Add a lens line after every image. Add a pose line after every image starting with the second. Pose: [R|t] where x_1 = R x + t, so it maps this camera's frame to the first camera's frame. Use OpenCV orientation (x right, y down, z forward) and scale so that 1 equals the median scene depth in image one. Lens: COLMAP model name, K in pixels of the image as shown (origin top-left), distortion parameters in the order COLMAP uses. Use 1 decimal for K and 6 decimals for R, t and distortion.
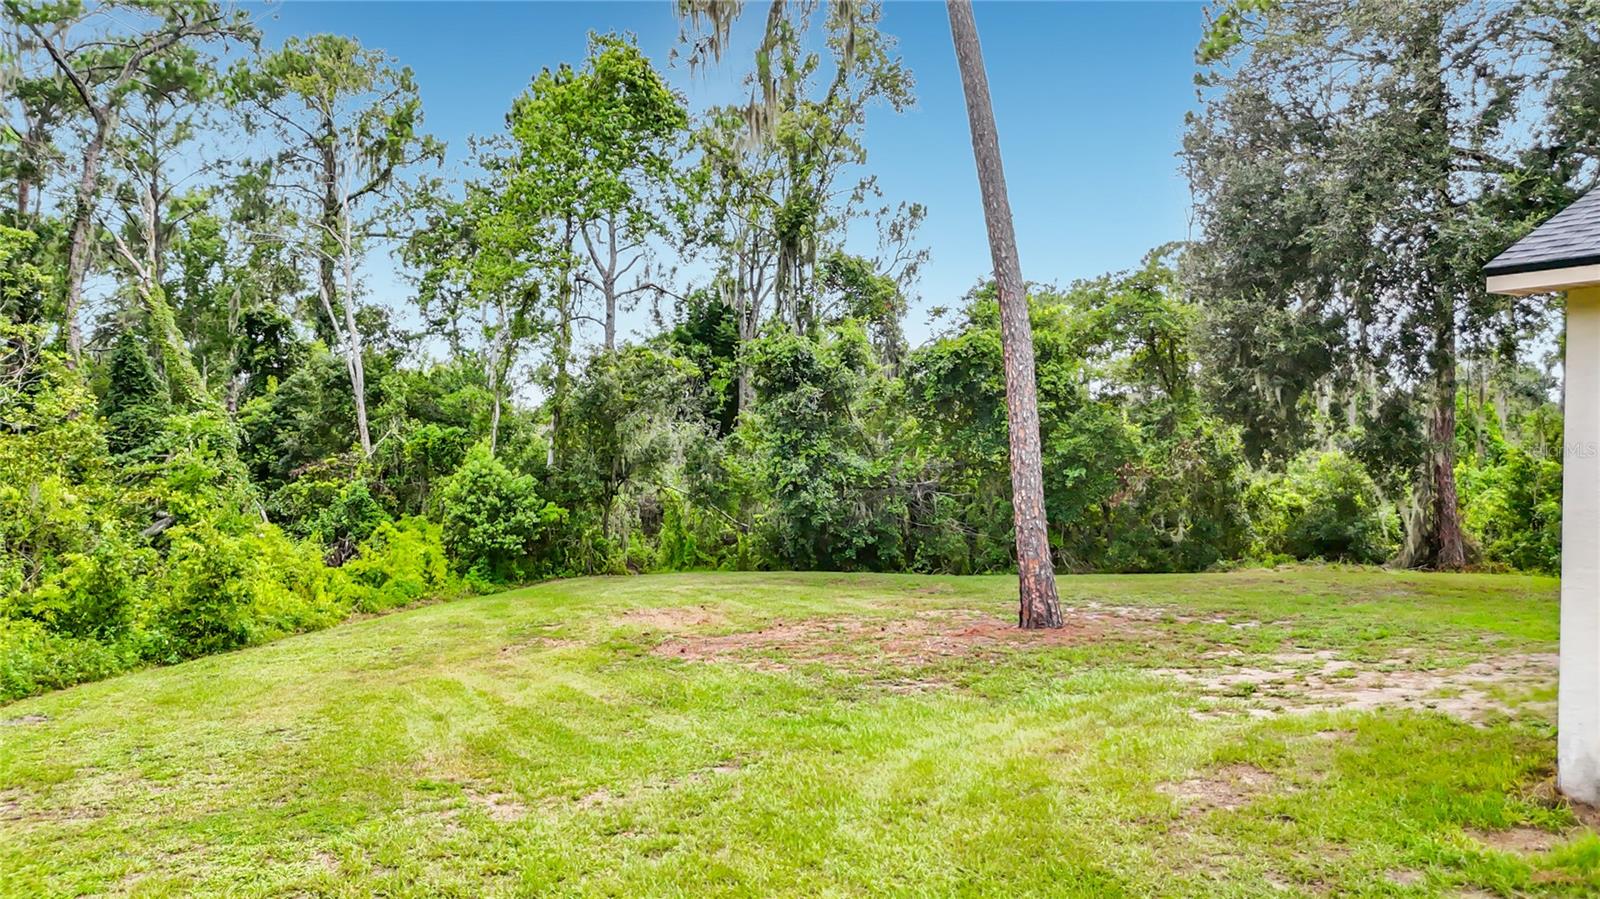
lens RADIAL K [[1148.7, 0, 801.0], [0, 1148.7, 498.5], [0, 0, 1]] dist [0.036400, -0.002995]
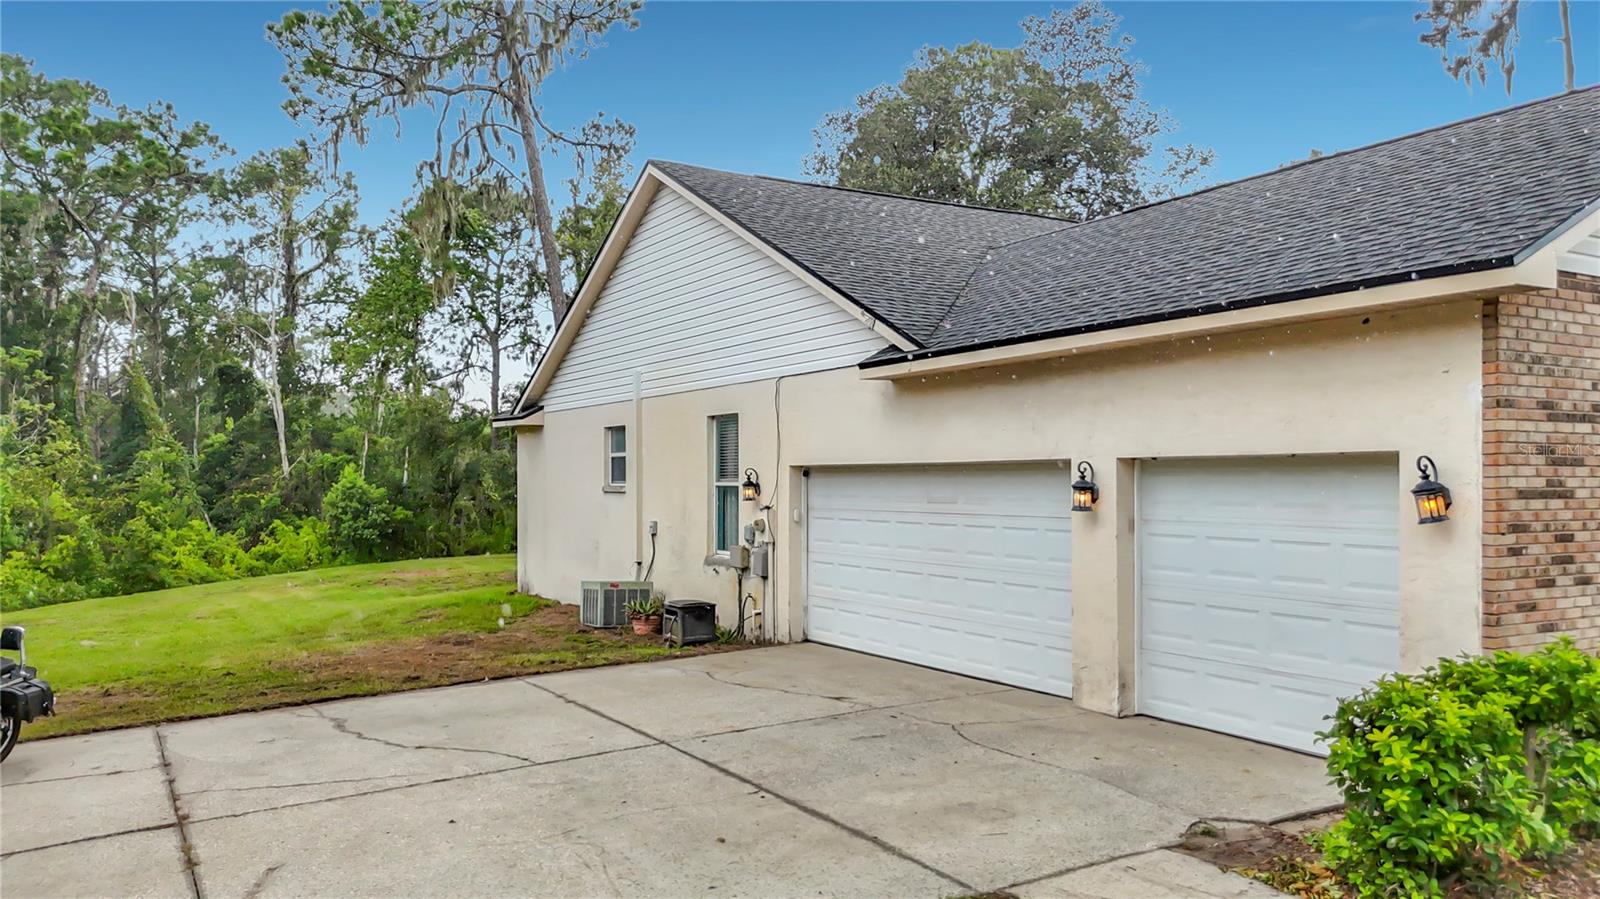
lens RADIAL K [[1148.7, 0, 801.0], [0, 1148.7, 498.5], [0, 0, 1]] dist [0.036400, -0.002995]
pose [[0.999480, -0.009345, -0.030875, 0.347990], [0.009071, 0.999919, -0.008983, 0.011262], [0.030956, 0.008698, 0.999483, -0.464643]]
